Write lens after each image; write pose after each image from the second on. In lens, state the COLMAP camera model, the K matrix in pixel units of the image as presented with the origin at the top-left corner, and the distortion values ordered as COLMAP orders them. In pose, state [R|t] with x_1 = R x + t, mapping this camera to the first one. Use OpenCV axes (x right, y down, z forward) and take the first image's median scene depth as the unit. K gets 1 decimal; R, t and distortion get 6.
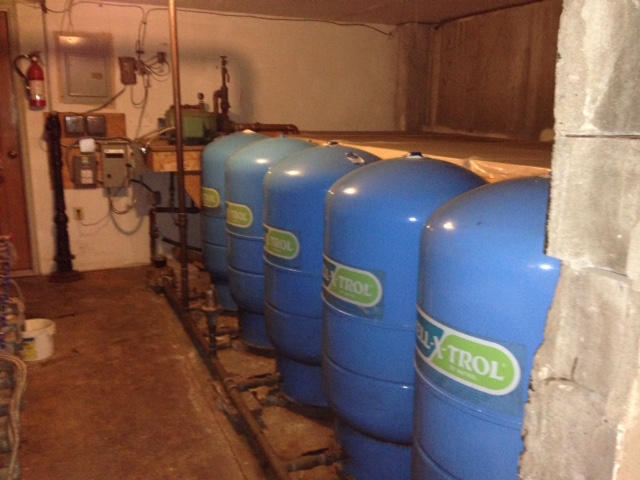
lens RADIAL K [[581.5, 0, 322.3], [0, 581.5, 241.4], [0, 0, 1]] dist [0.150154, -0.265578]
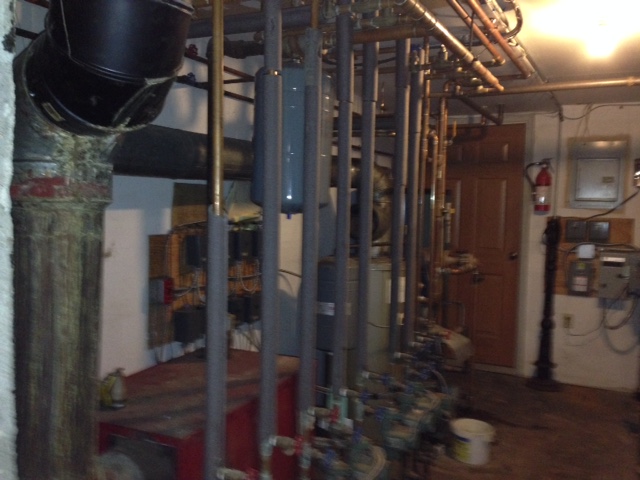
lens RADIAL K [[581.5, 0, 322.3], [0, 581.5, 241.4], [0, 0, 1]] dist [0.150154, -0.265578]
pose [[0.622611, 0.053050, -0.780731, 0.079946], [-0.181573, 0.980264, -0.078191, -0.027538], [0.761175, 0.190443, 0.619955, 0.091580]]
